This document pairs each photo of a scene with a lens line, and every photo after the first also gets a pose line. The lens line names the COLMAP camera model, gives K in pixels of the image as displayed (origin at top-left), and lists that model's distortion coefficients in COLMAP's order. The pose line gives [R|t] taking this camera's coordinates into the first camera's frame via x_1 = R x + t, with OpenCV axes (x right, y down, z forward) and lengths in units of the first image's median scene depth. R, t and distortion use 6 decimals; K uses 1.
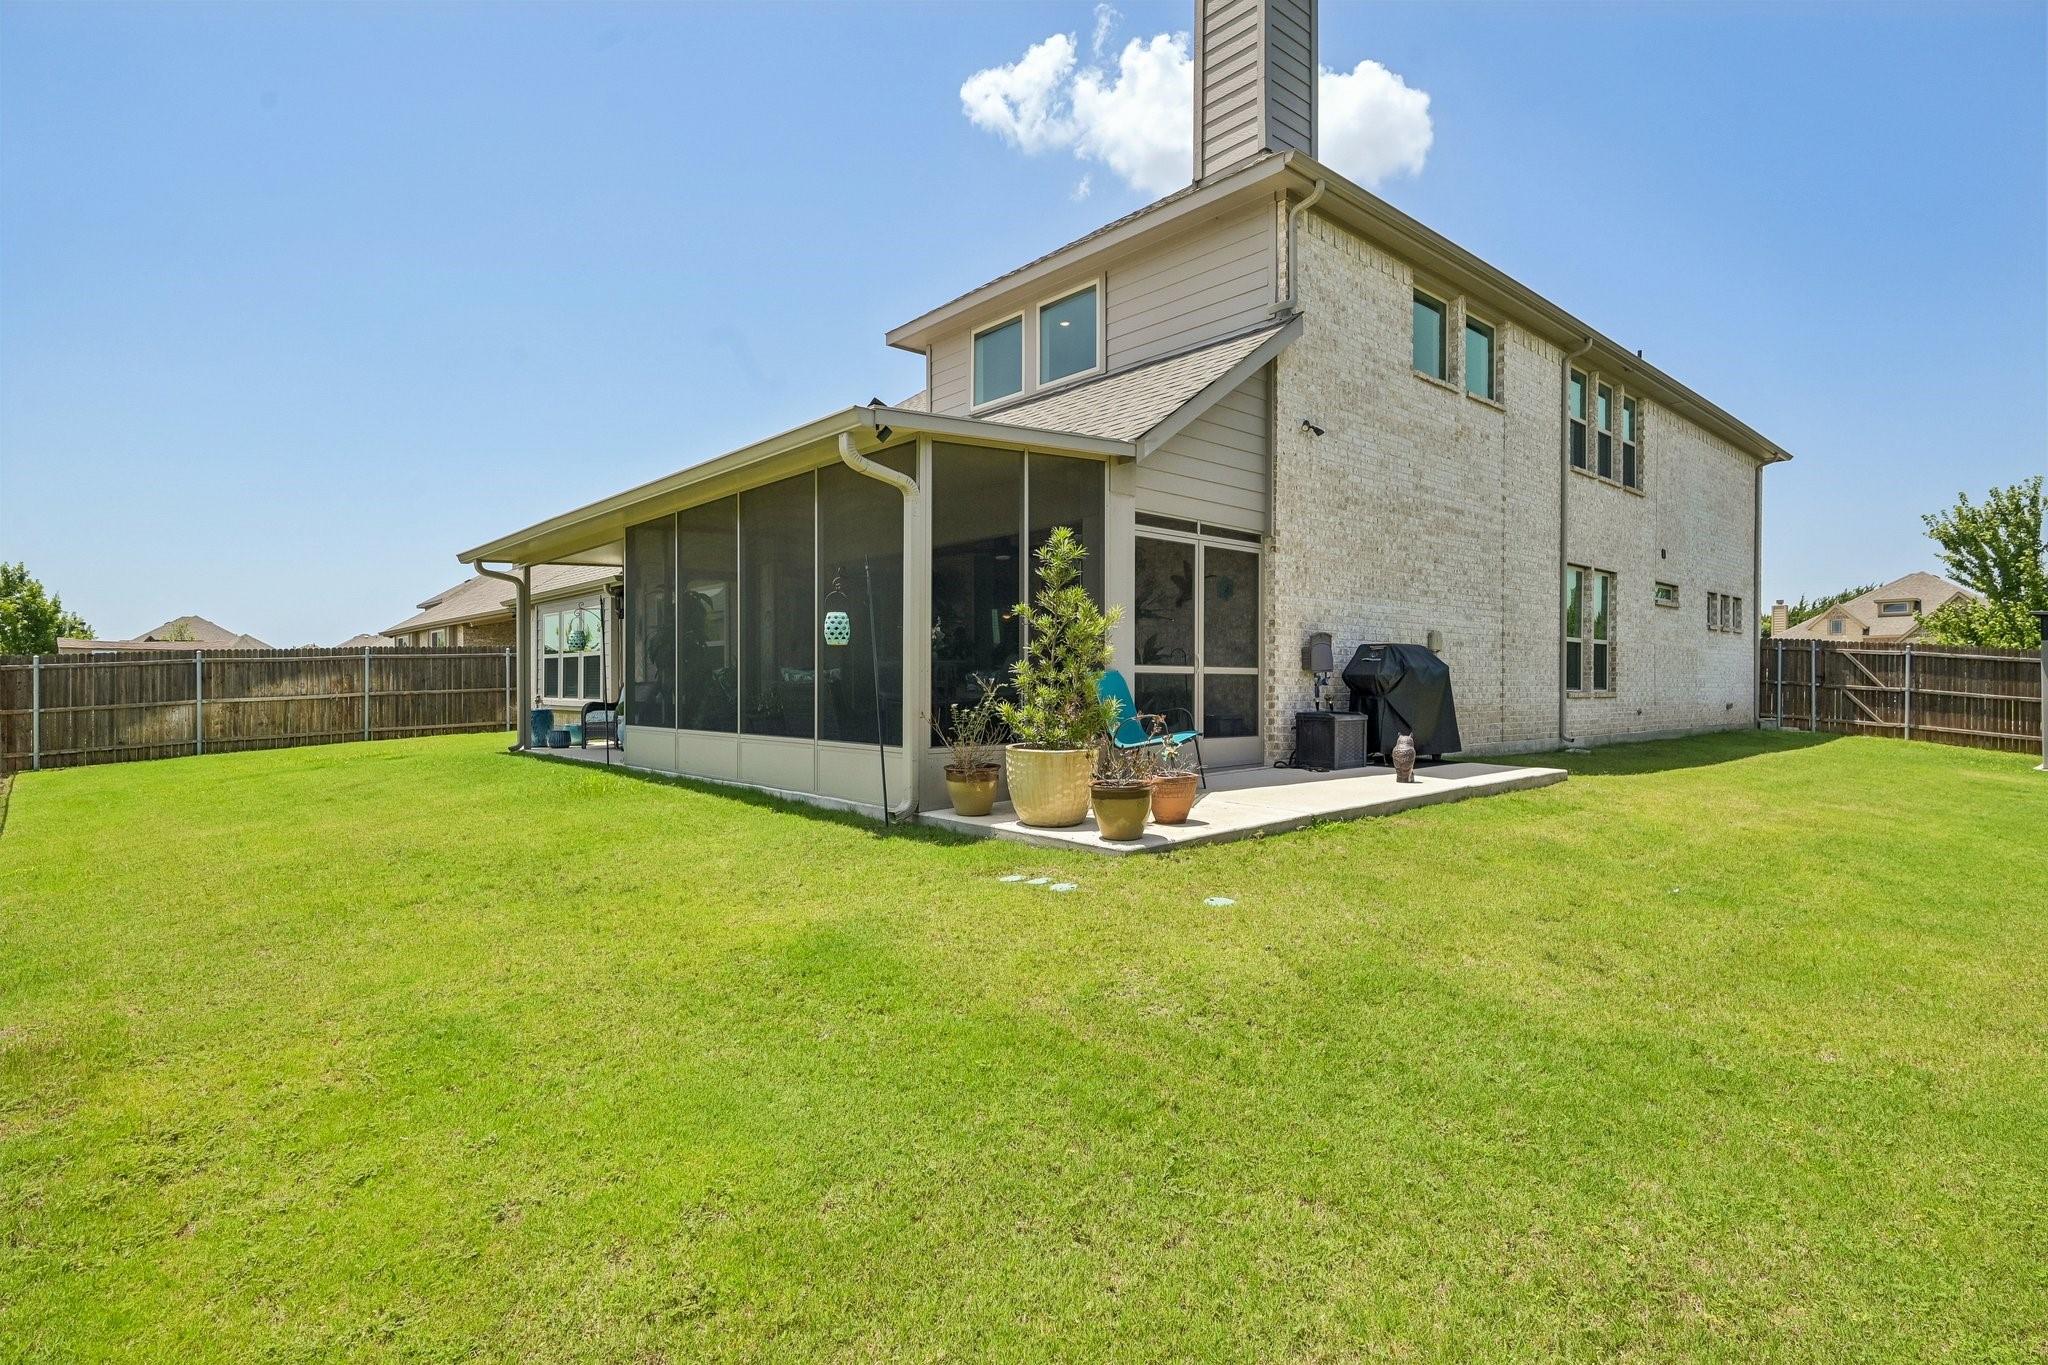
lens RADIAL K [[1035.4, 0, 1021.7], [0, 1035.4, 686.7], [0, 0, 1]] dist [0.003301, -0.000988]
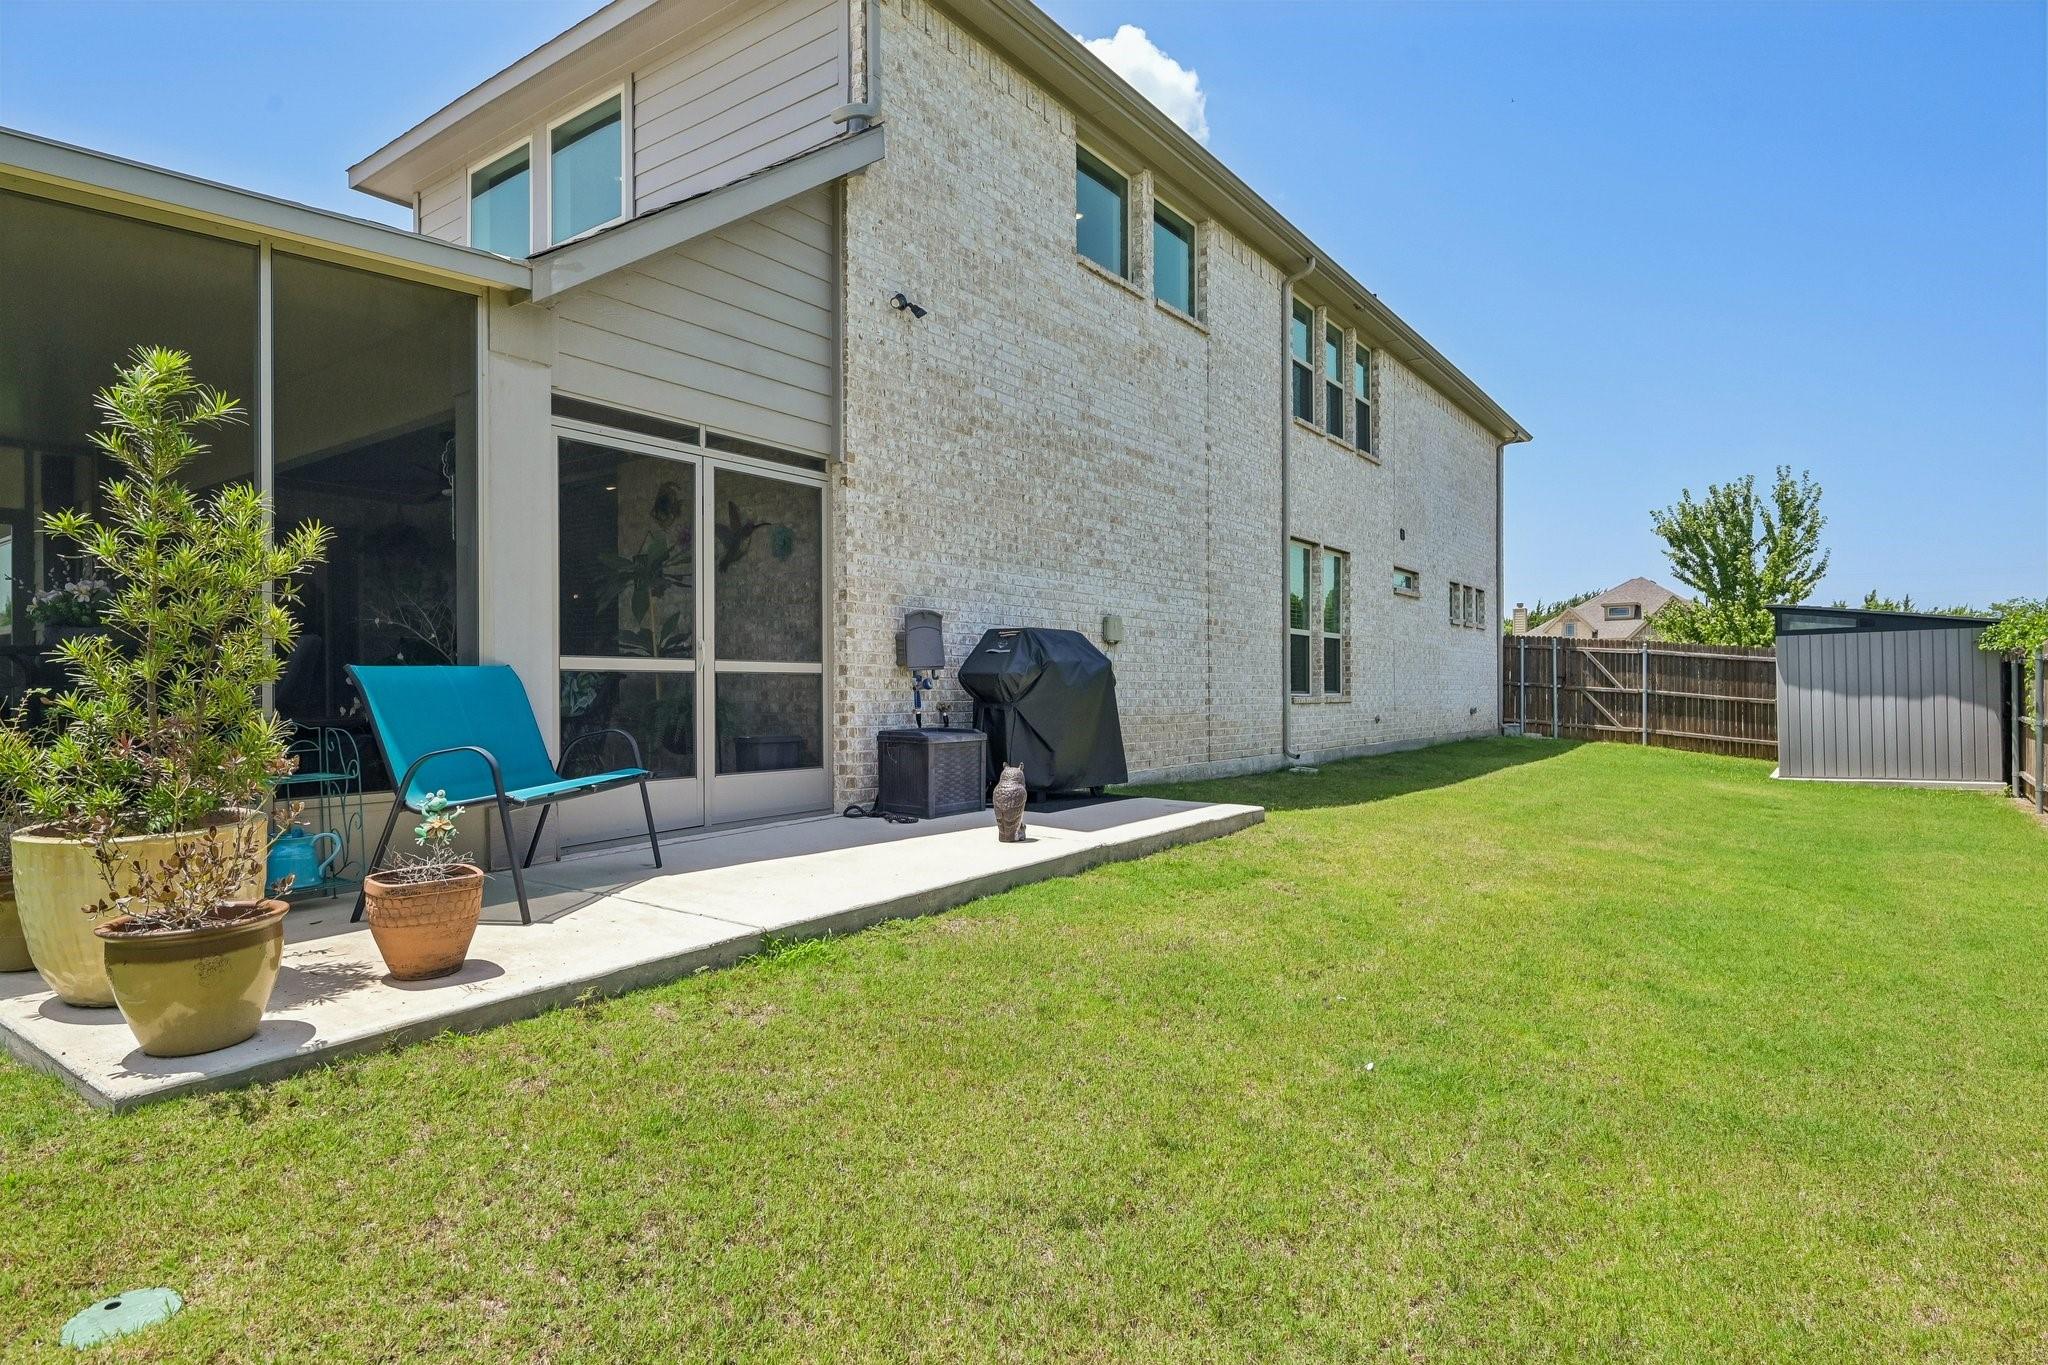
lens RADIAL K [[1105.4, 0, 1026.8], [0, 1105.4, 685.1], [0, 0, 1]] dist [0.000036, 0.000882]
pose [[0.977586, -0.004733, 0.210481, 0.180226], [0.006273, 0.999958, -0.006651, 0.000965], [-0.210441, 0.007823, 0.977575, 0.253781]]
